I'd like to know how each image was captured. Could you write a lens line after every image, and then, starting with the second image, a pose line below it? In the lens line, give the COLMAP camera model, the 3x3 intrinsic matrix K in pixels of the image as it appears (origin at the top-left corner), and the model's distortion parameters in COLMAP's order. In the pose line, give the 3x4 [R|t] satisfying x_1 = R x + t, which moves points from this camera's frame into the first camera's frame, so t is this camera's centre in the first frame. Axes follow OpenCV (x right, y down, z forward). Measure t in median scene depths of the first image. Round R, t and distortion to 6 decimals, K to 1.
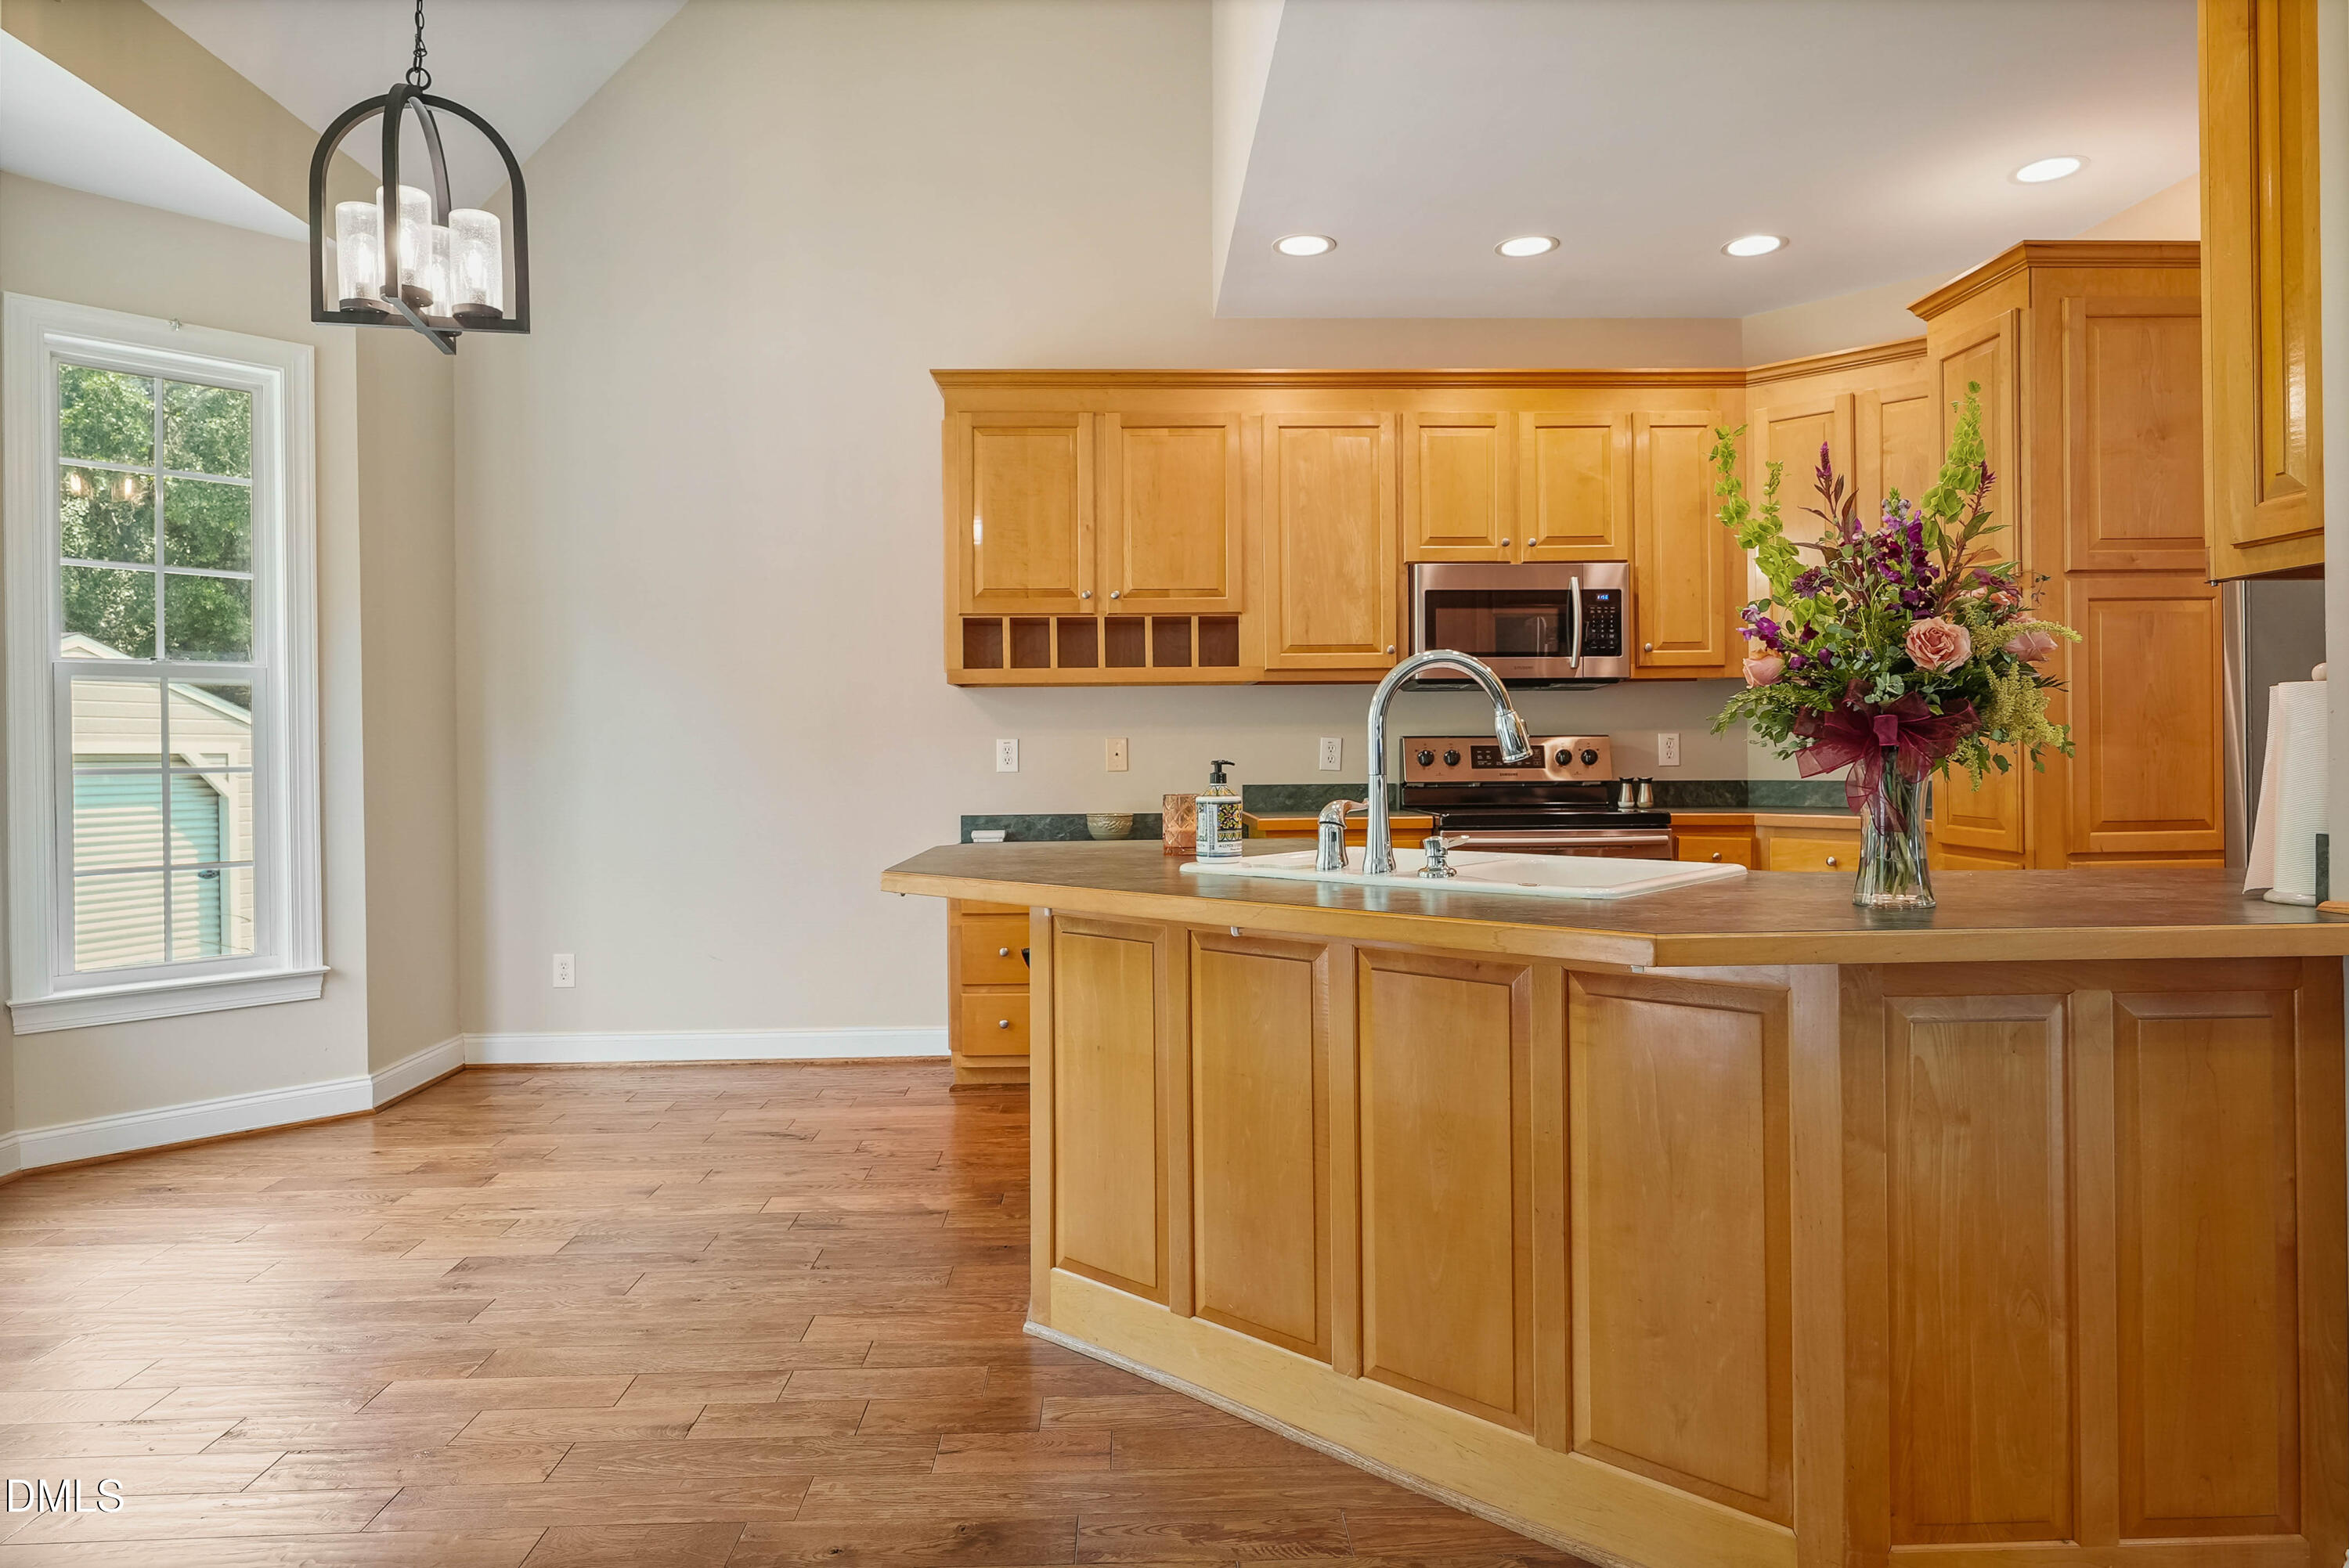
lens RADIAL K [[1401.7, 0, 1176.4], [0, 1401.7, 755.3], [0, 0, 1]] dist [0.001270, -0.000006]
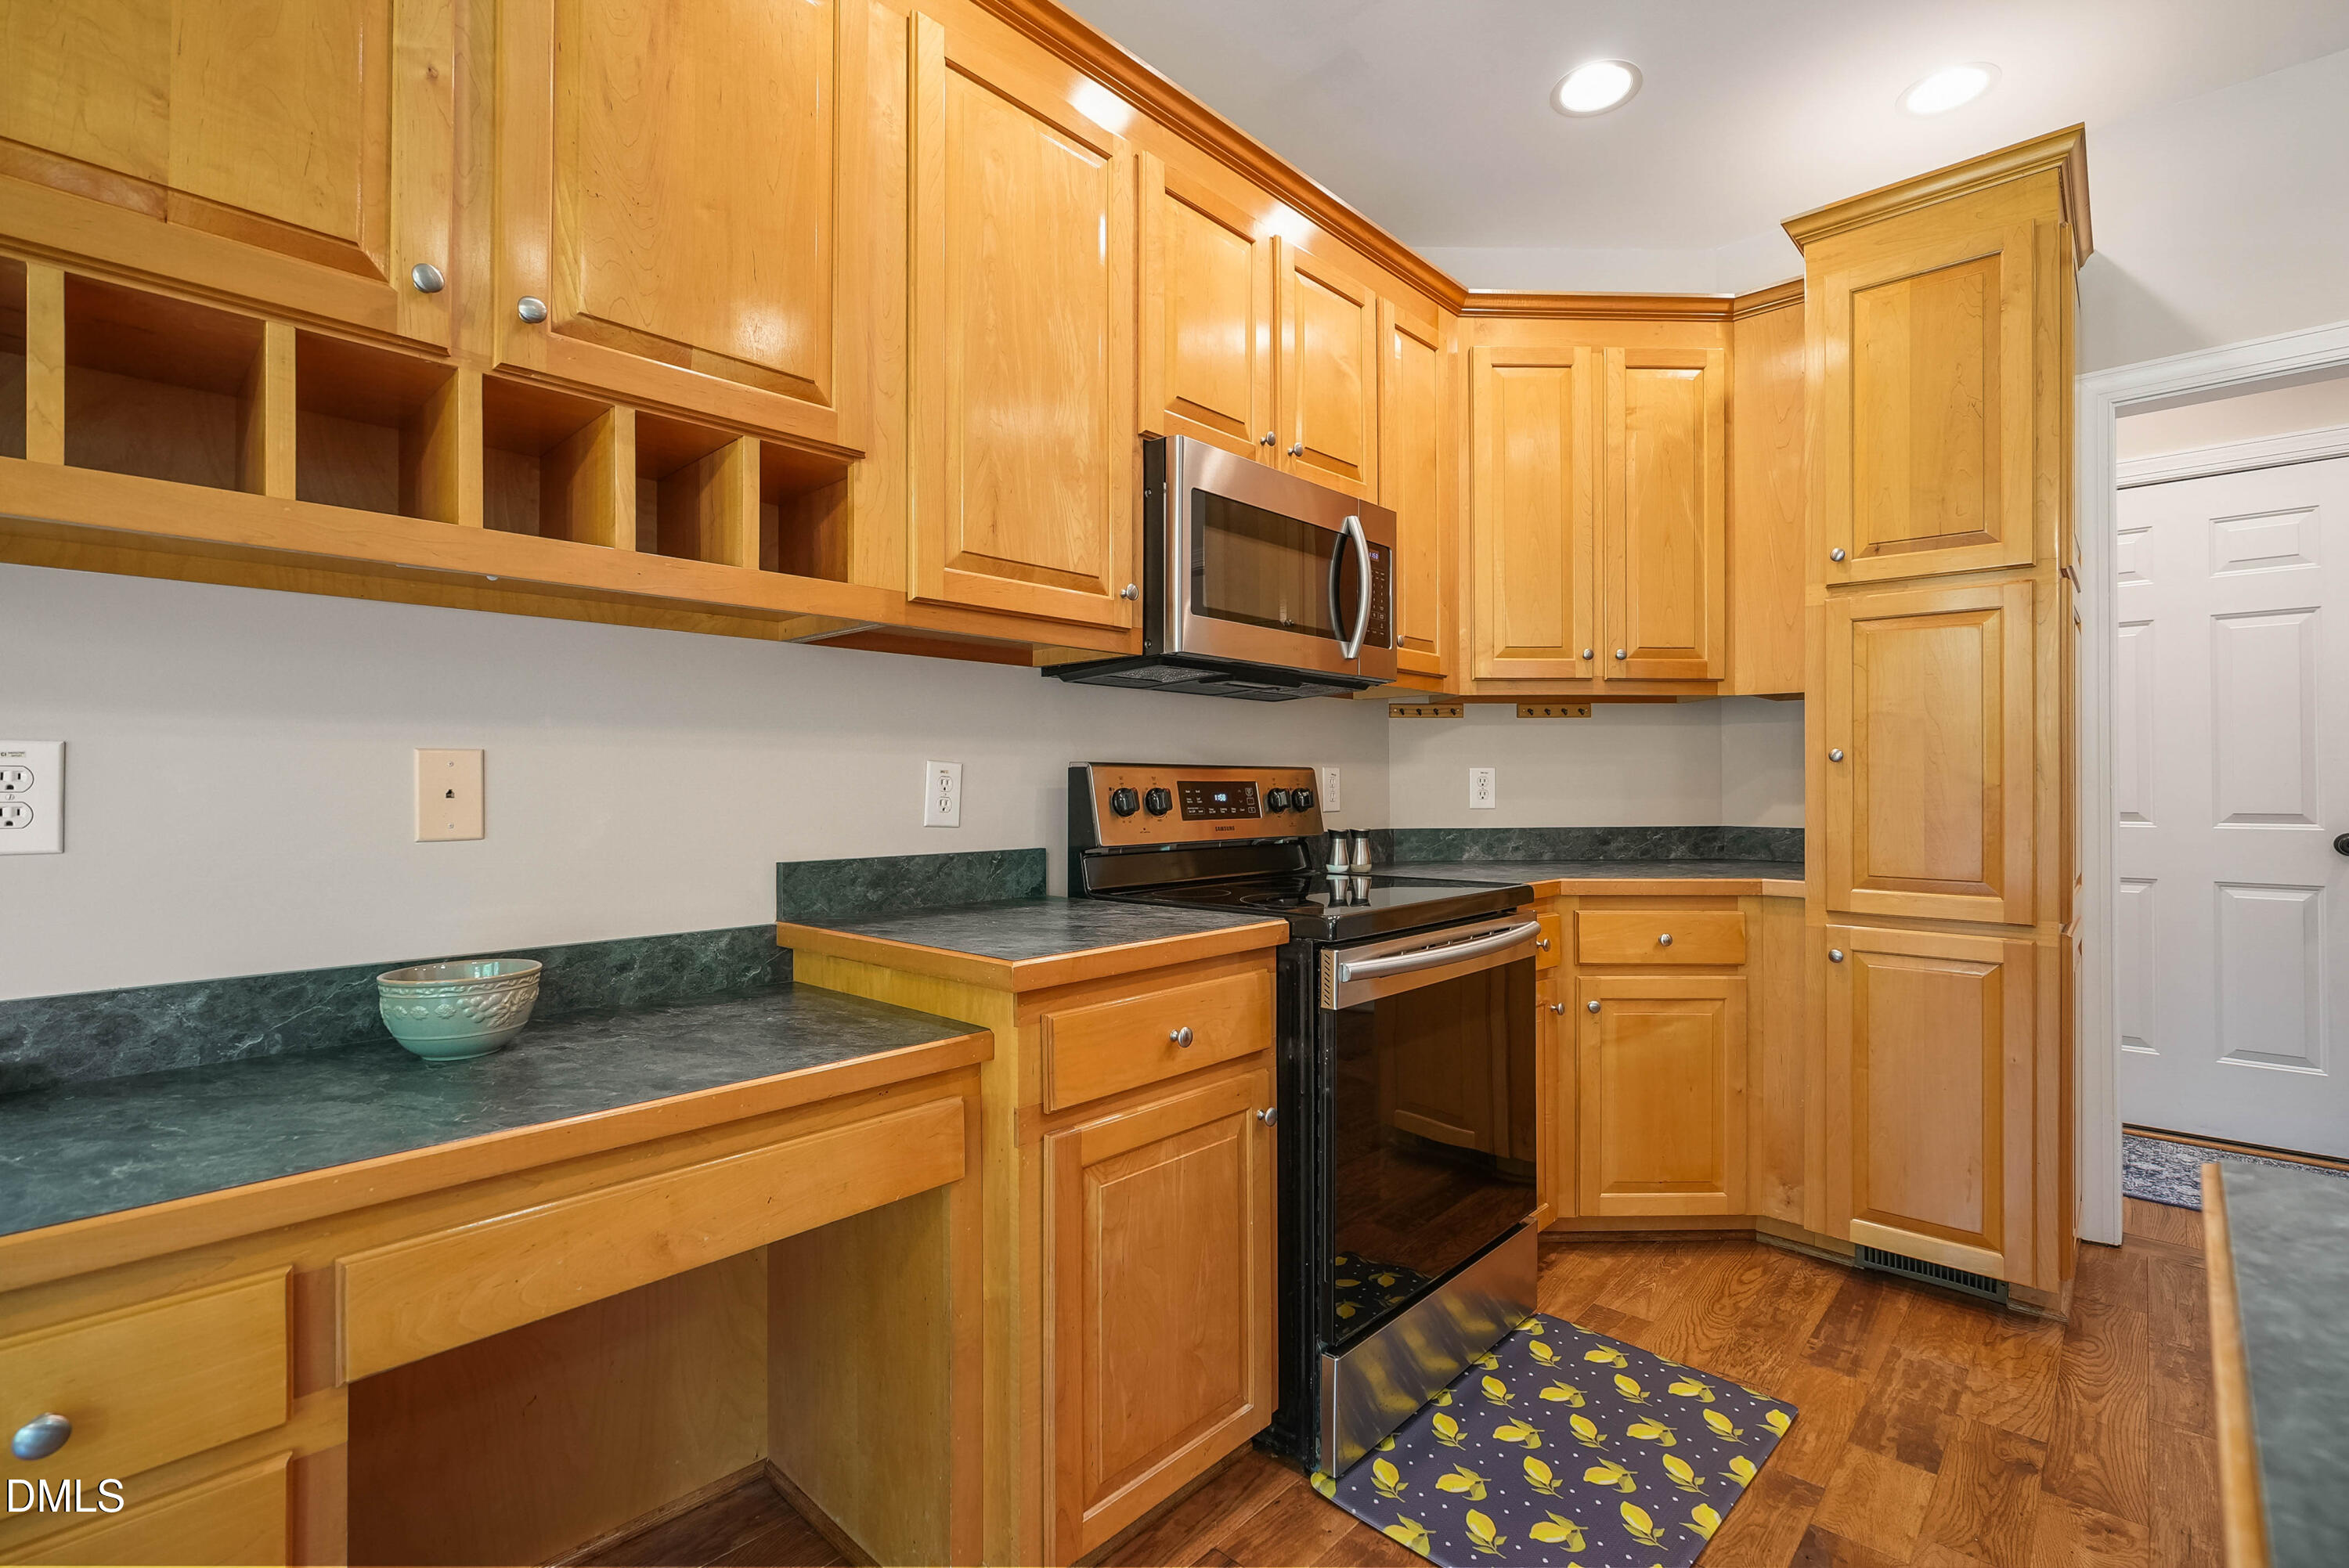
lens RADIAL K [[1062.6, 0, 1173.1], [0, 1062.6, 776.0], [0, 0, 1]] dist [-0.005376, 0.001220]
pose [[0.703488, 0.015274, 0.710543, -0.111404], [-0.003057, 0.999825, -0.018466, -0.000643], [-0.710701, 0.010819, 0.703411, 0.711530]]
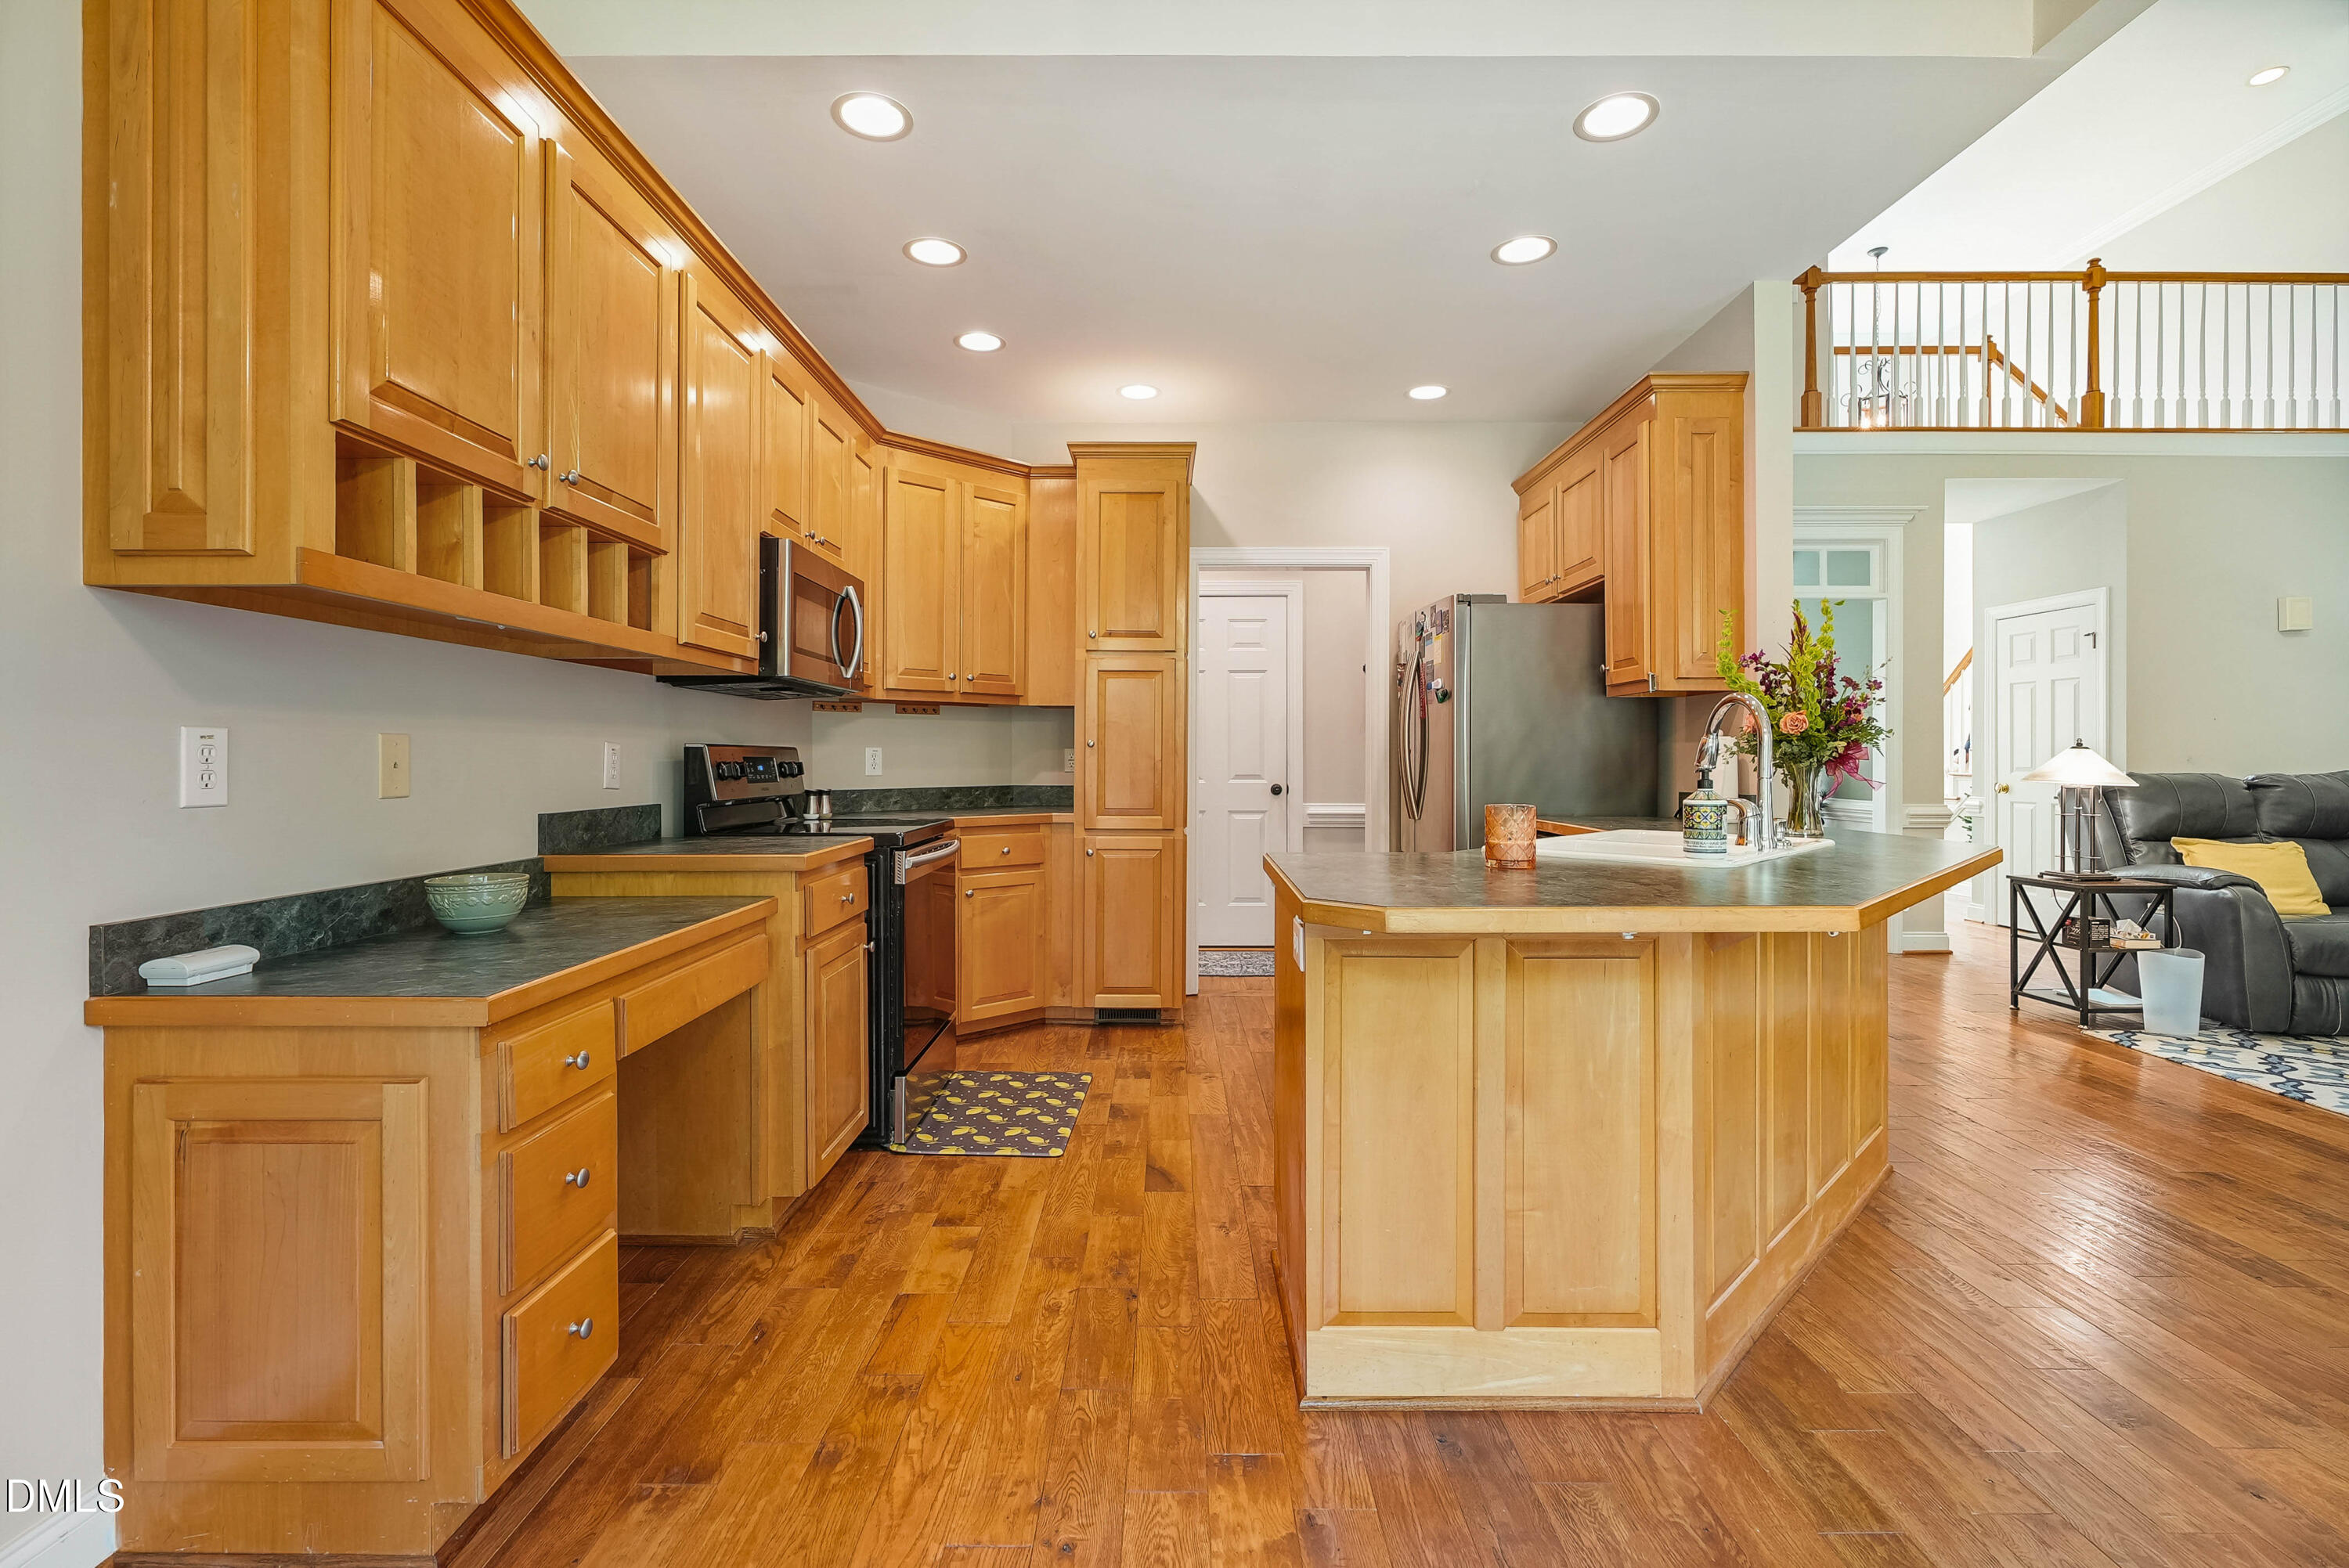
lens RADIAL K [[1072.7, 0, 1172.7], [0, 1072.7, 755.9], [0, 0, 1]] dist [0.000337, 0.000073]
pose [[0.029059, 0.012809, 0.999496, -0.453345], [0.002156, 0.999915, -0.012877, 0.001978], [-0.999575, 0.002530, 0.029029, 0.742206]]
